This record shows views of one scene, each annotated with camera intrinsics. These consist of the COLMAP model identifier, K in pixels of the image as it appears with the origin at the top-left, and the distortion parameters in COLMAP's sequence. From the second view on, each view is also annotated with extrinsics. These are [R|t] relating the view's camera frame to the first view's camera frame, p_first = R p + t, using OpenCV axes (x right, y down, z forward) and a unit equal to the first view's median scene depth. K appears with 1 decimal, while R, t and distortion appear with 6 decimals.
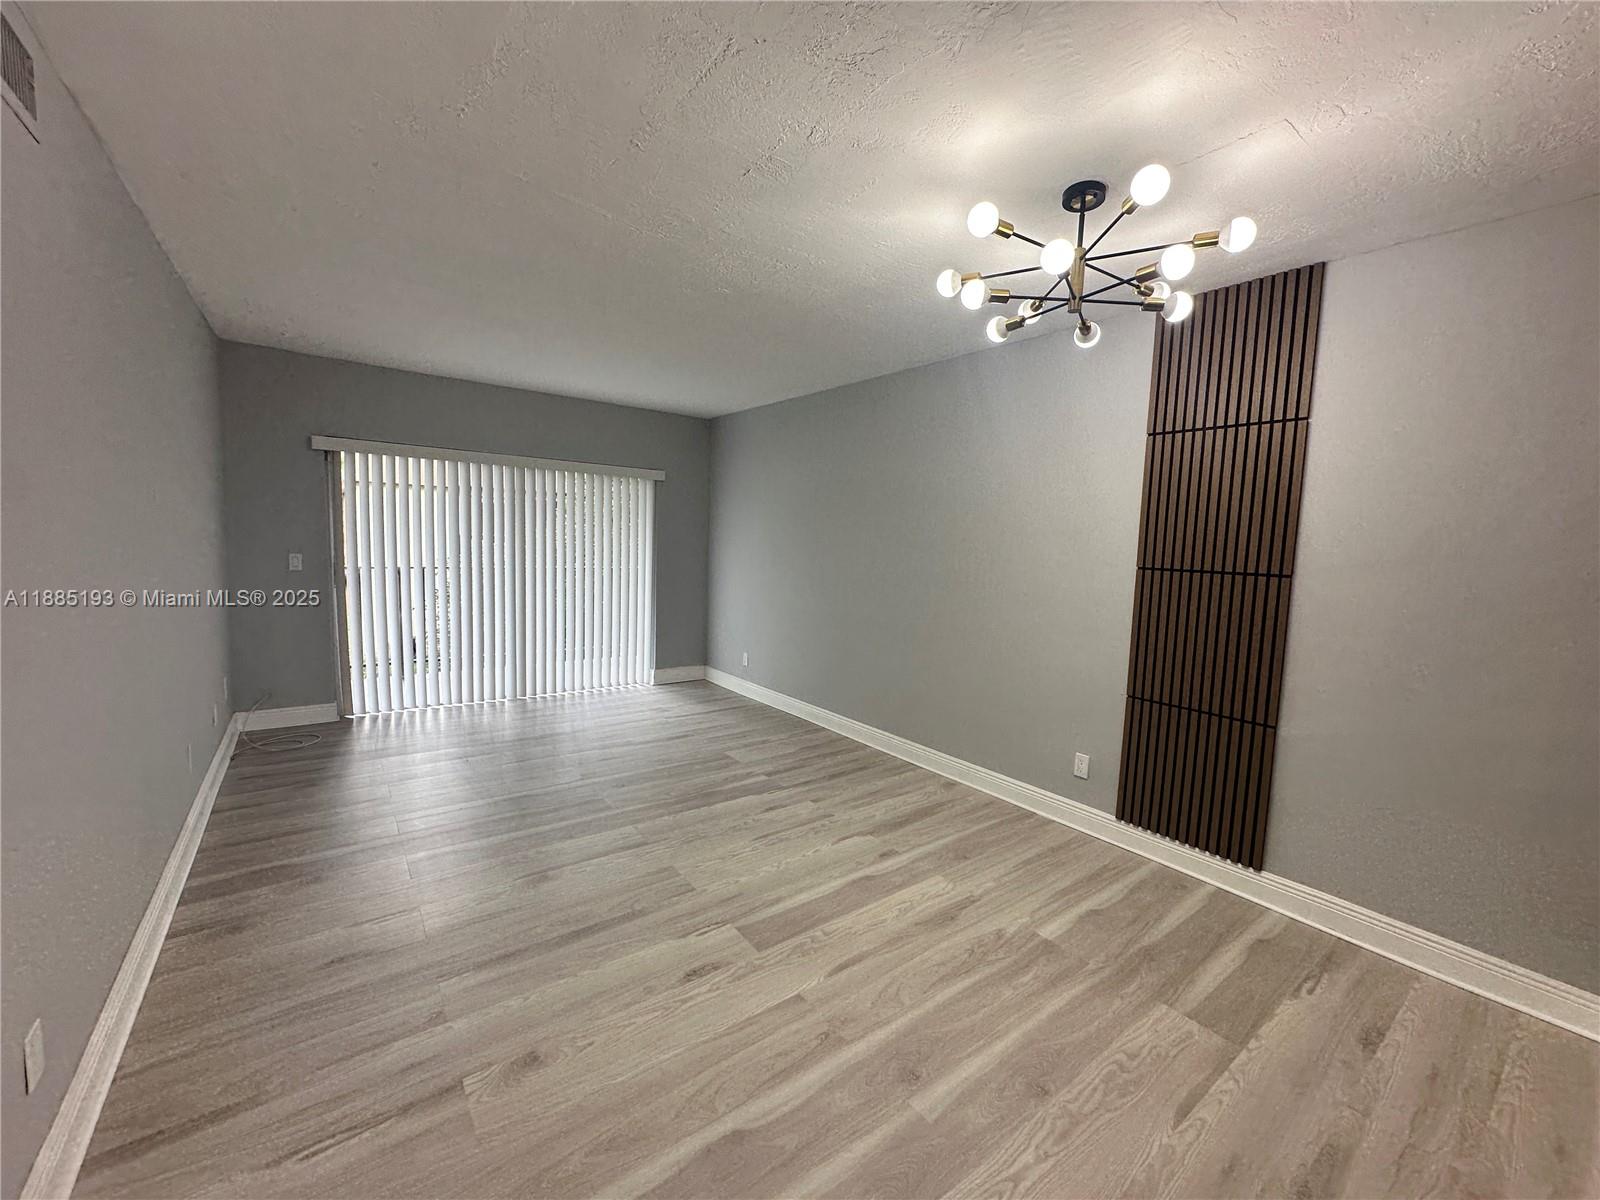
lens RADIAL K [[636.5, 0, 800.0], [0, 636.5, 600.0], [0, 0, 1]] dist [-0.000351, 0.000782]
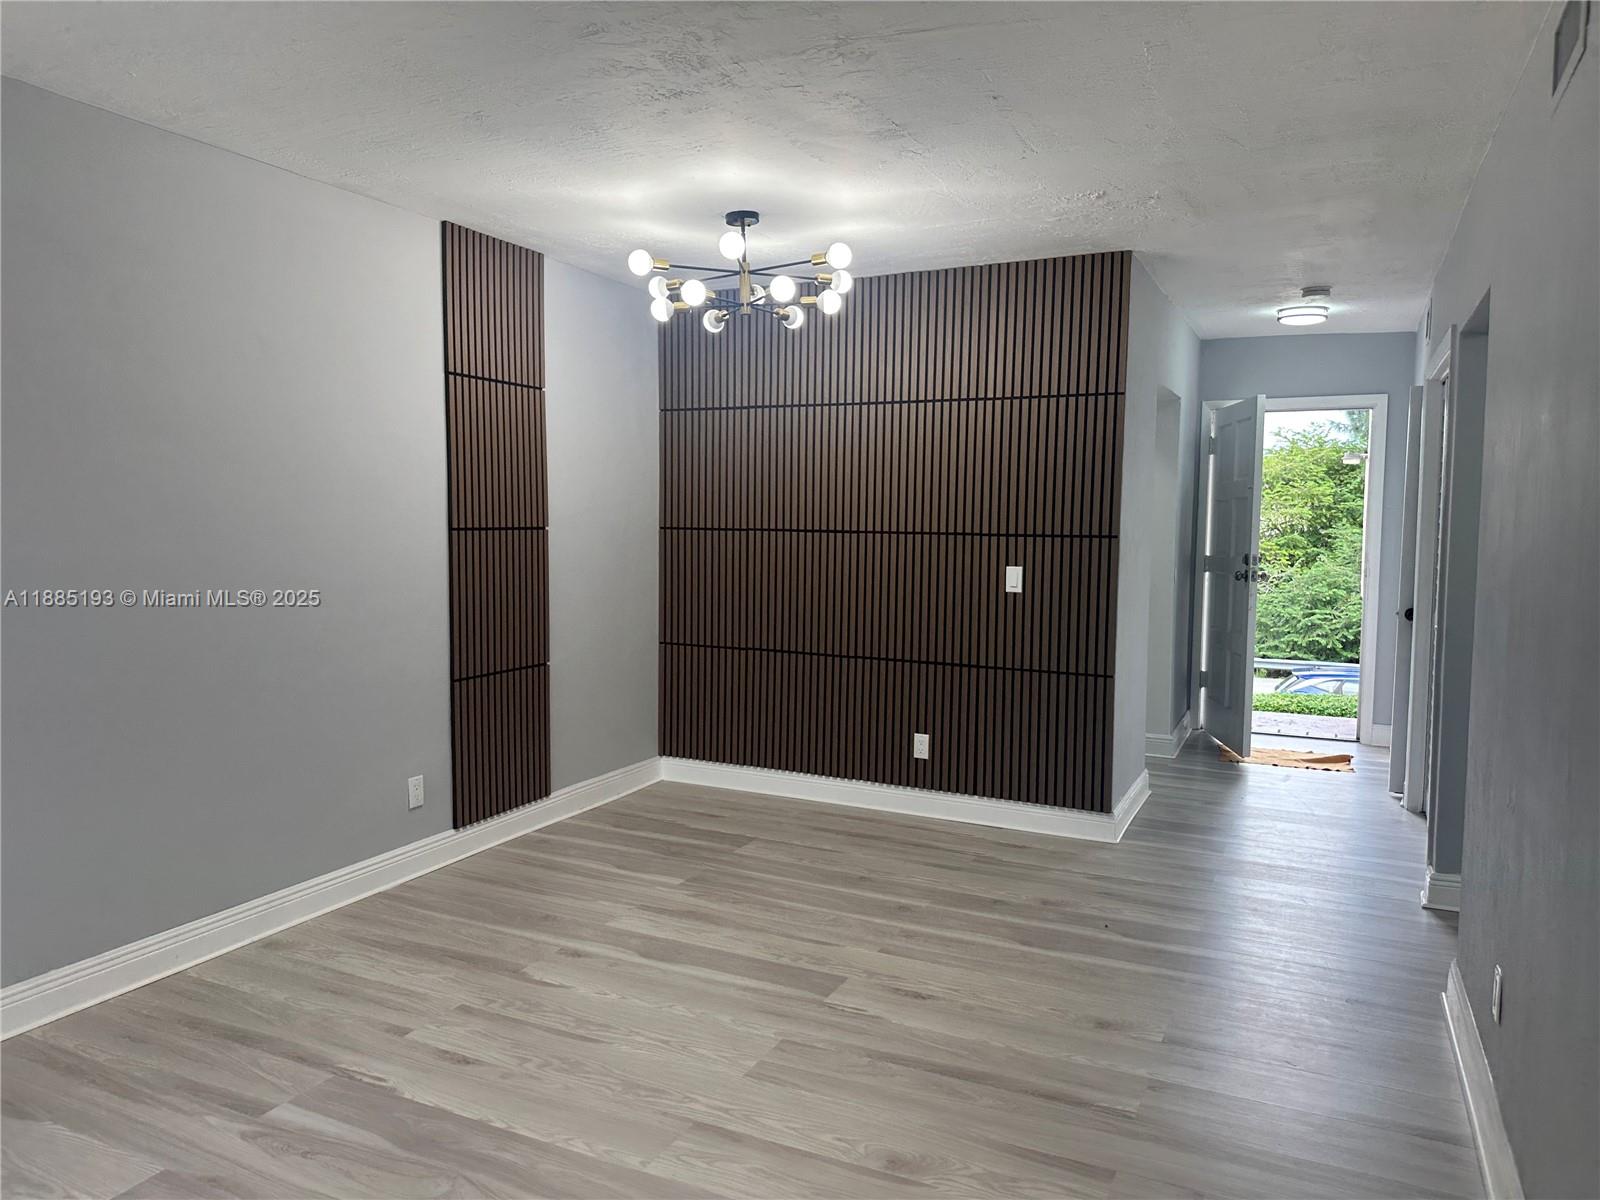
lens RADIAL K [[1116.9, 0, 795.0], [0, 1116.9, 602.0], [0, 0, 1]] dist [0.144310, -0.254893]
pose [[-0.461983, -0.108794, 0.880190, -1.176135], [0.060593, 0.986257, 0.153707, -0.182990], [-0.884816, 0.124343, -0.449042, 1.473753]]
